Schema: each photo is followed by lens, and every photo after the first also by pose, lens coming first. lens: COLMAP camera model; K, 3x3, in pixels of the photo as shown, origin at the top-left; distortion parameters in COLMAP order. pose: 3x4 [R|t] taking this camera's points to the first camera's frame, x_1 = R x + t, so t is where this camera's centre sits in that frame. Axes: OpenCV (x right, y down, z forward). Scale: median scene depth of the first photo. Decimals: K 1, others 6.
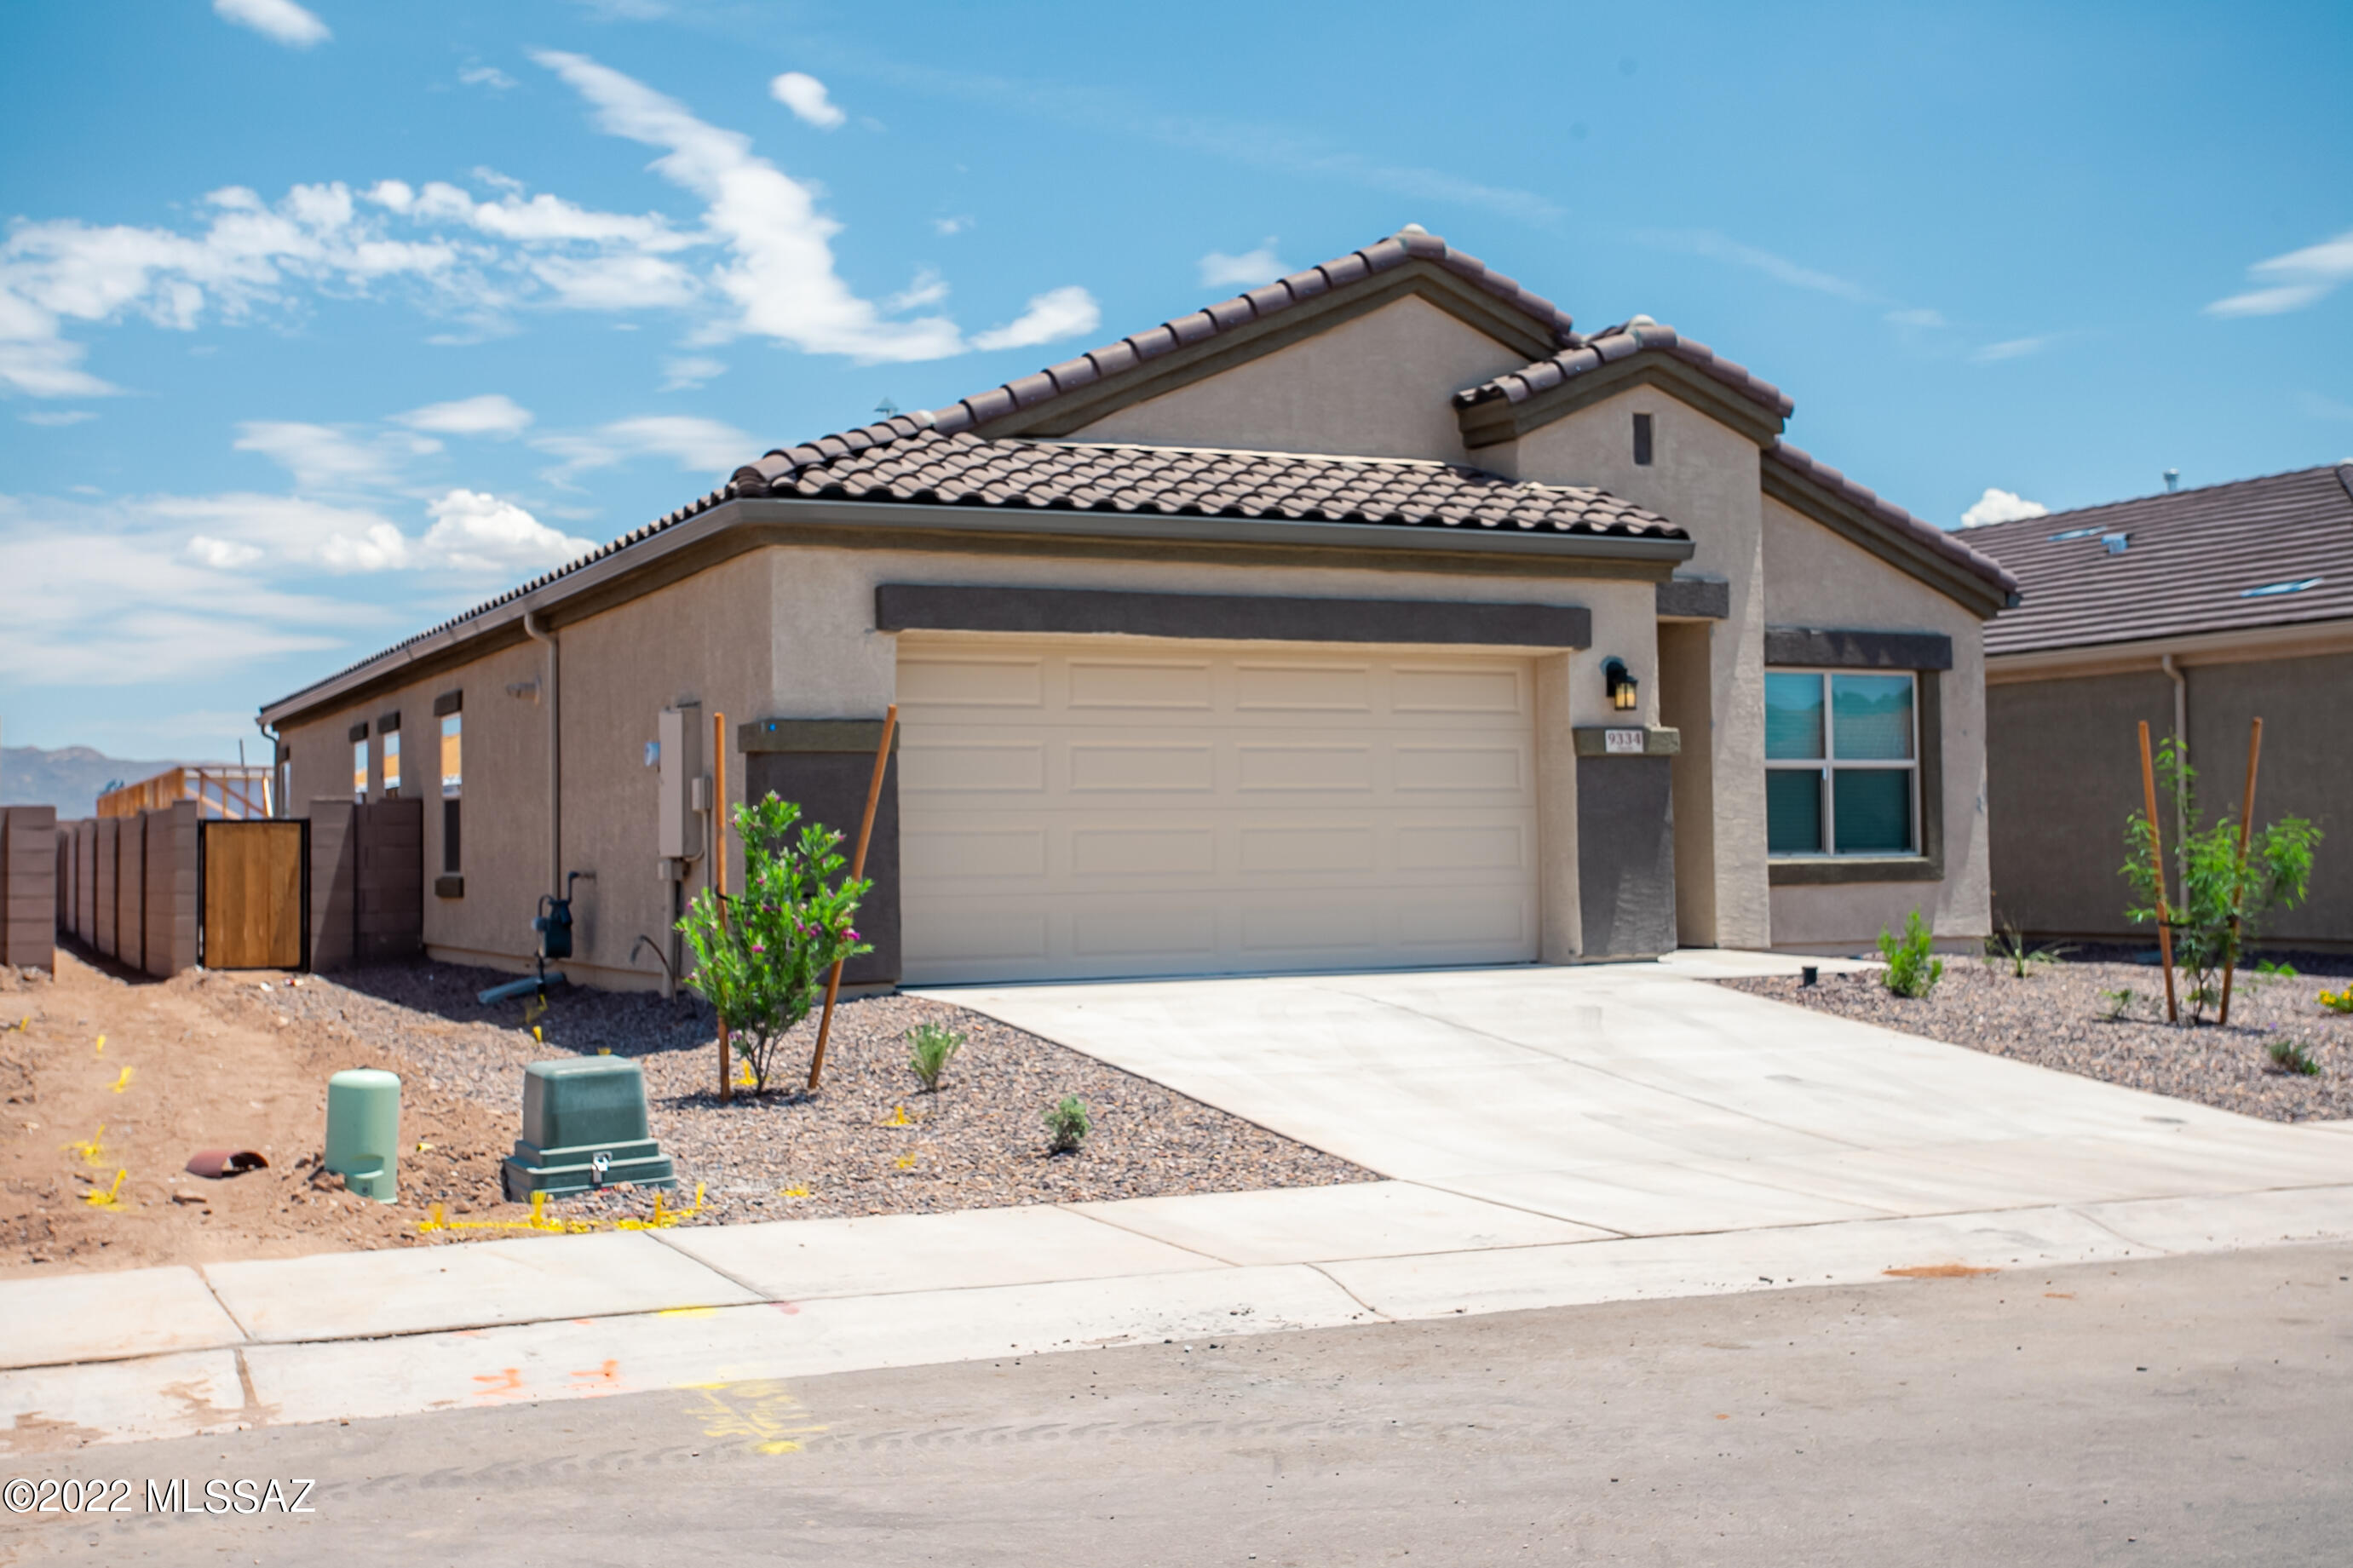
lens RADIAL K [[2724.7, 0, 1176.5], [0, 2724.7, 784.0], [0, 0, 1]] dist [0.003346, -0.001957]
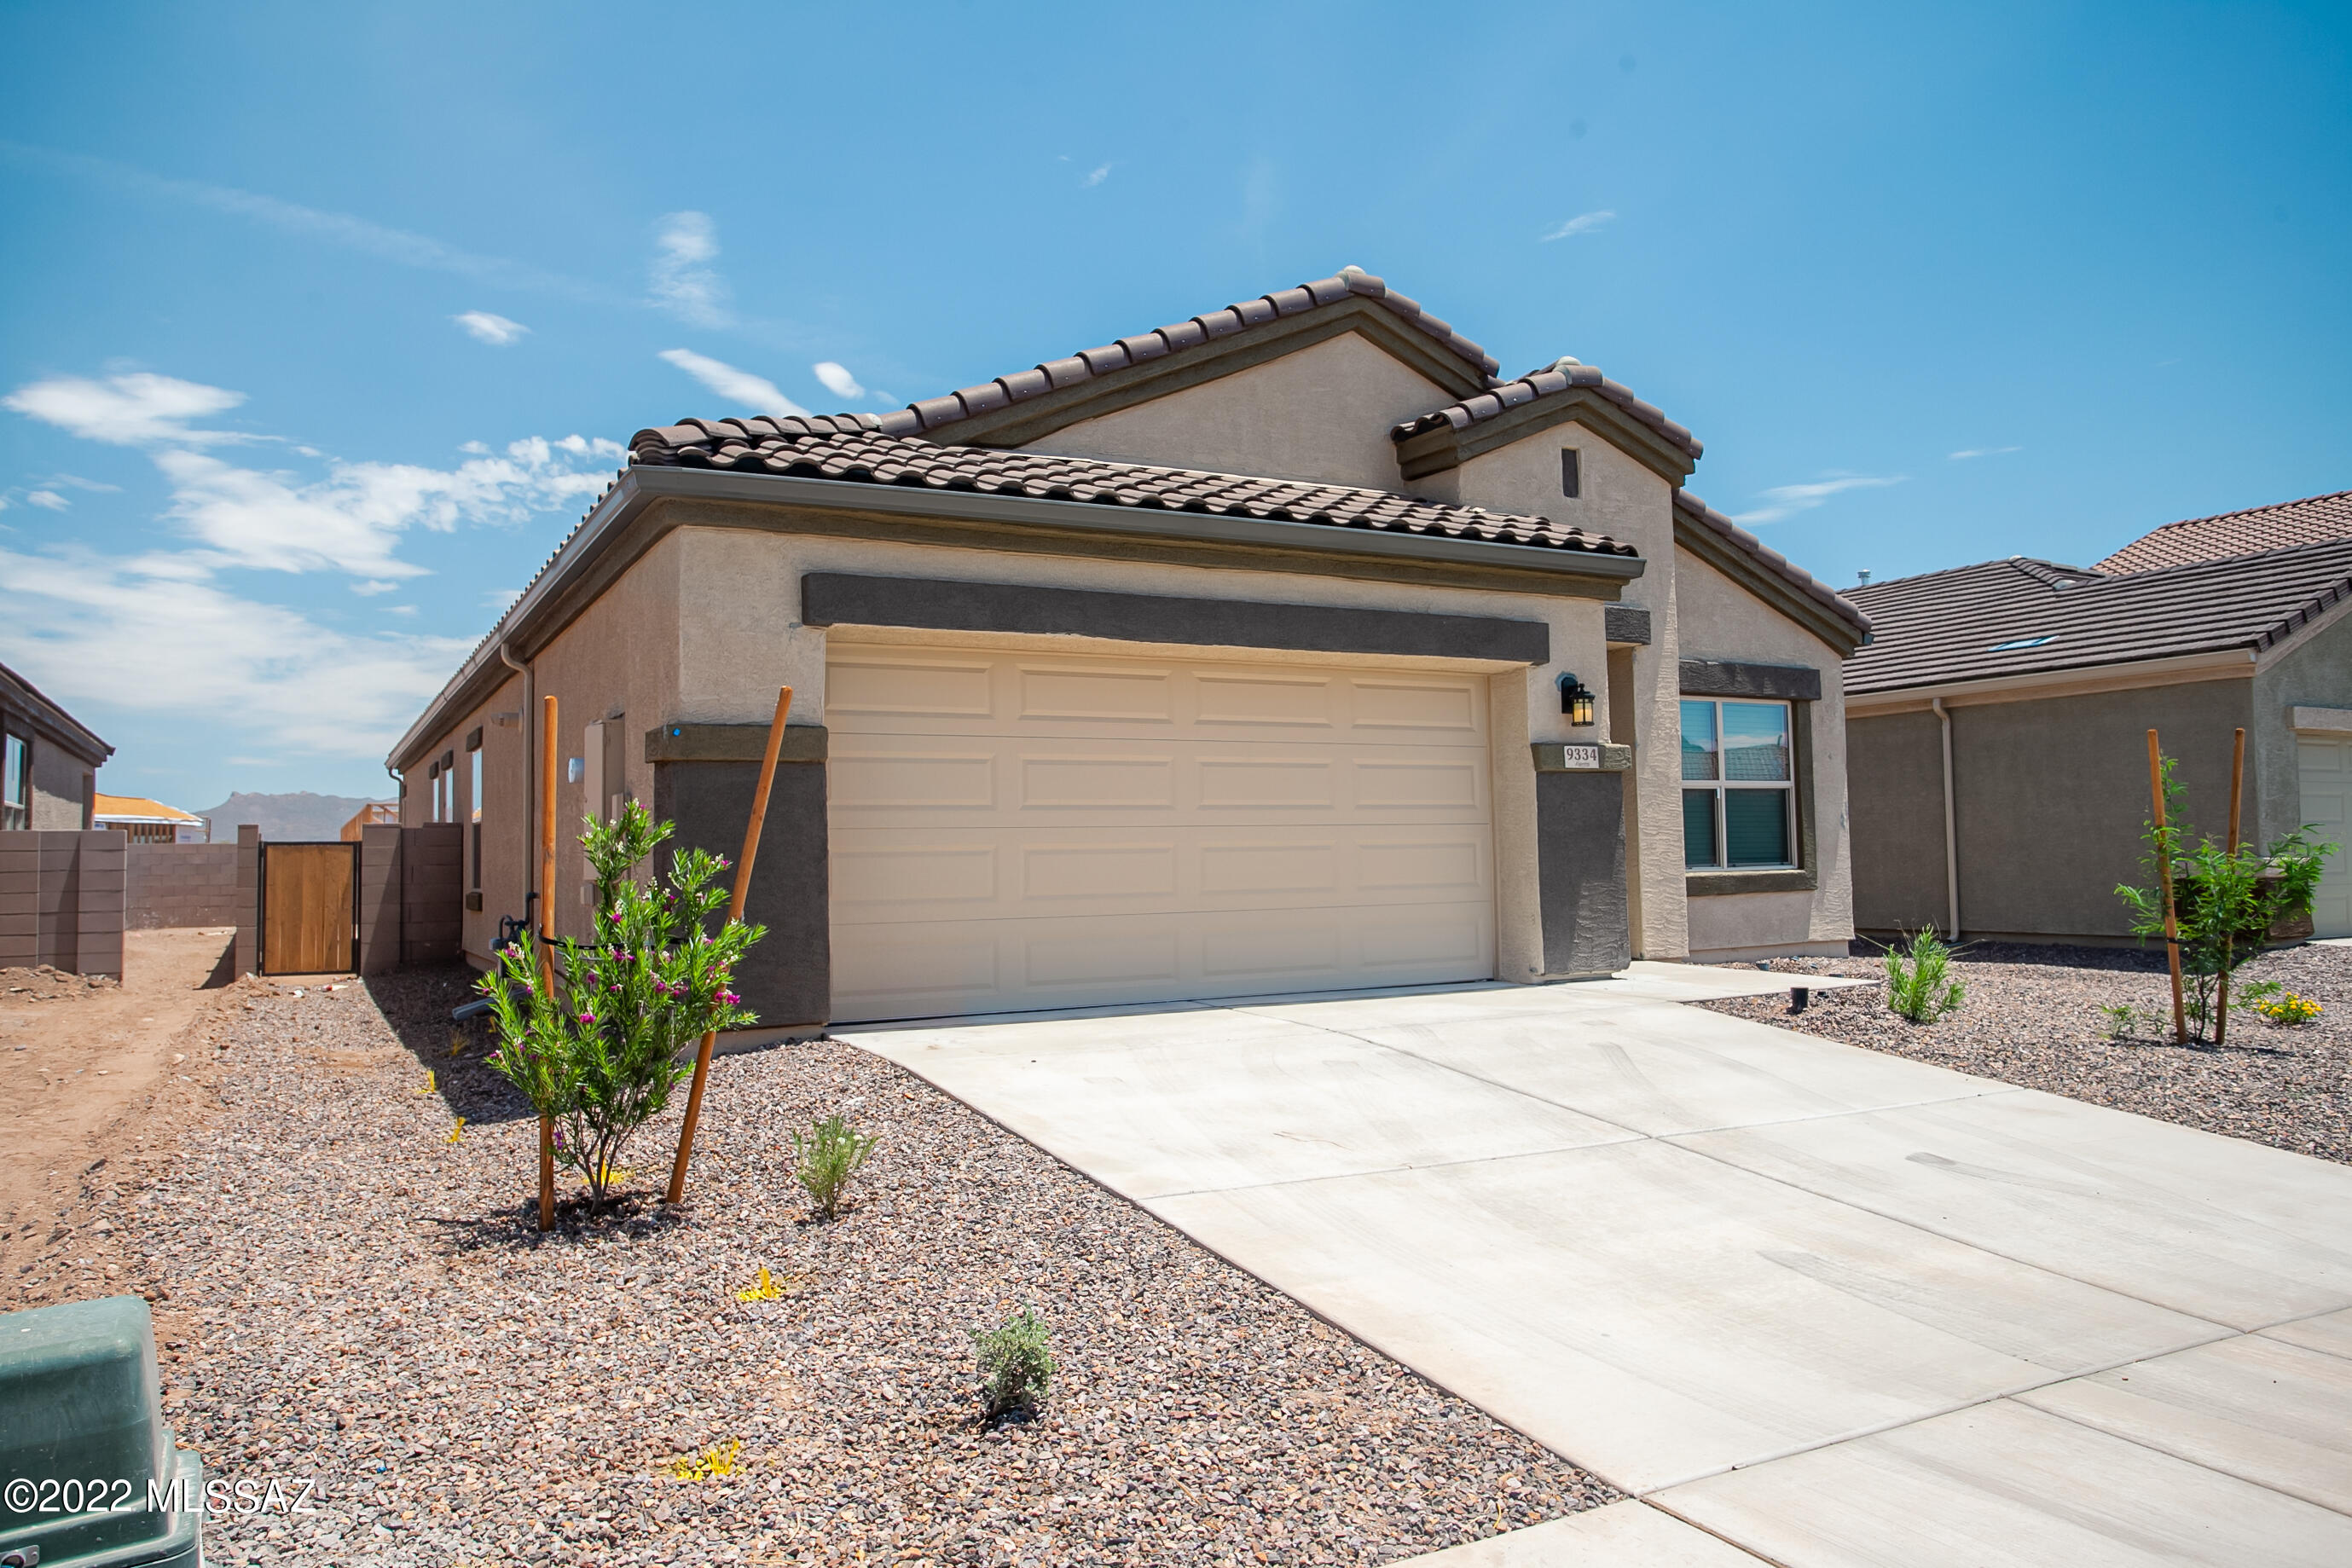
lens RADIAL K [[1667.0, 0, 1178.9], [0, 1667.0, 754.8], [0, 0, 1]] dist [-0.040602, -0.000035]
pose [[0.998518, -0.001984, 0.054394, -0.014886], [0.004086, 0.999248, -0.038565, 0.006074], [-0.054277, 0.038731, 0.997775, 0.387146]]
